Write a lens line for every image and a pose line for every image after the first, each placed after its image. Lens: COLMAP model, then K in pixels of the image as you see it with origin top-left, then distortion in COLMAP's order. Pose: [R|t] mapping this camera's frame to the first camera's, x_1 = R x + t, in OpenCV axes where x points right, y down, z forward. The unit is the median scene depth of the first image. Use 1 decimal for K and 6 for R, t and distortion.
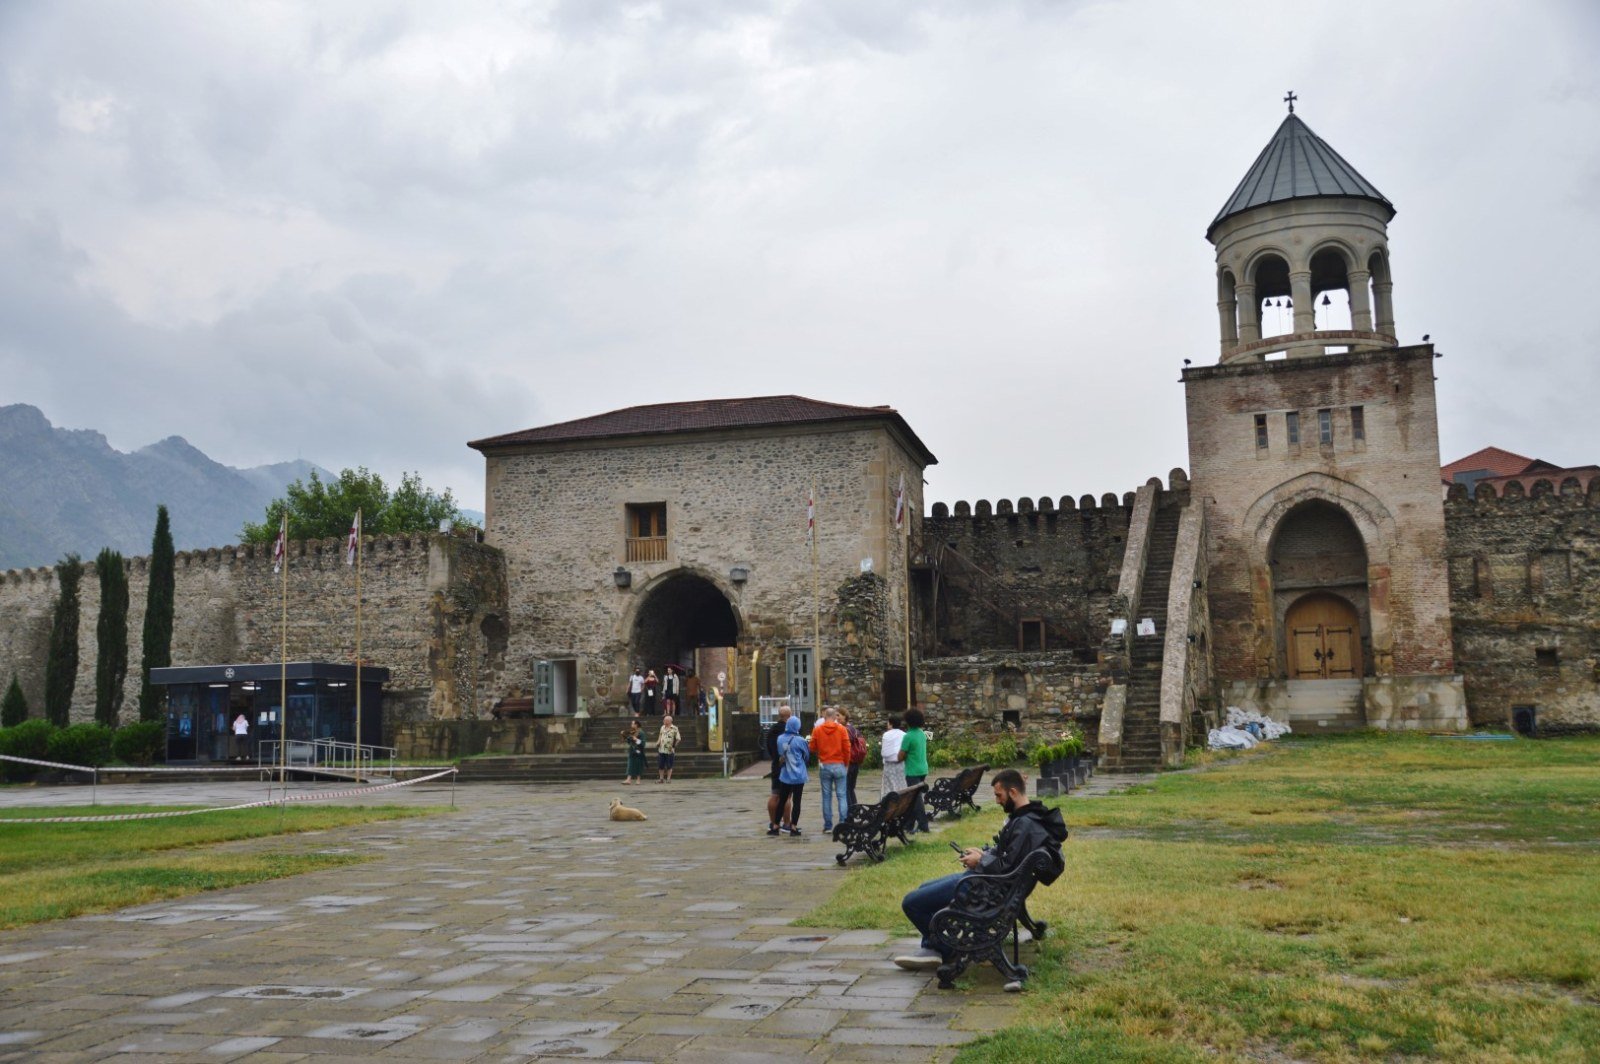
lens RADIAL K [[1494.6, 0, 799.1], [0, 1494.6, 549.2], [0, 0, 1]] dist [-0.058977, 0.243462]
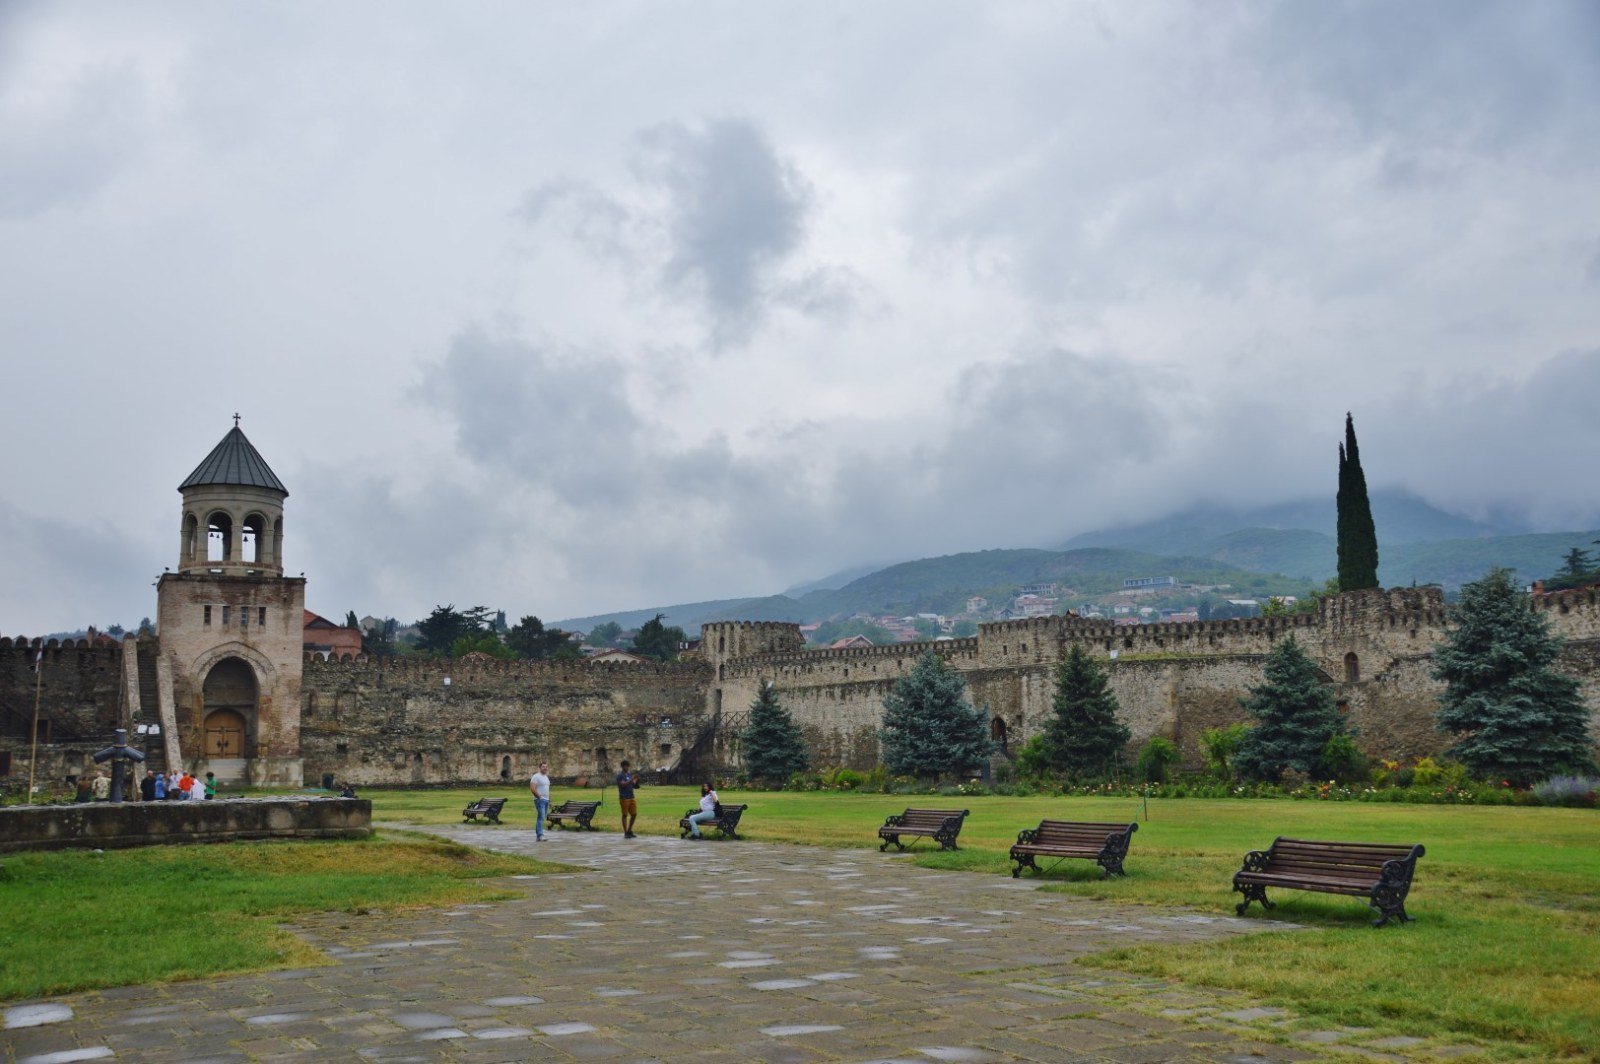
lens RADIAL K [[1494.6, 0, 799.1], [0, 1494.6, 549.2], [0, 0, 1]] dist [-0.058977, 0.243462]
pose [[0.678103, 0.118392, 0.725369, -0.498341], [-0.084165, 0.992957, -0.083386, -0.069428], [-0.730132, -0.004506, 0.683291, -0.702114]]
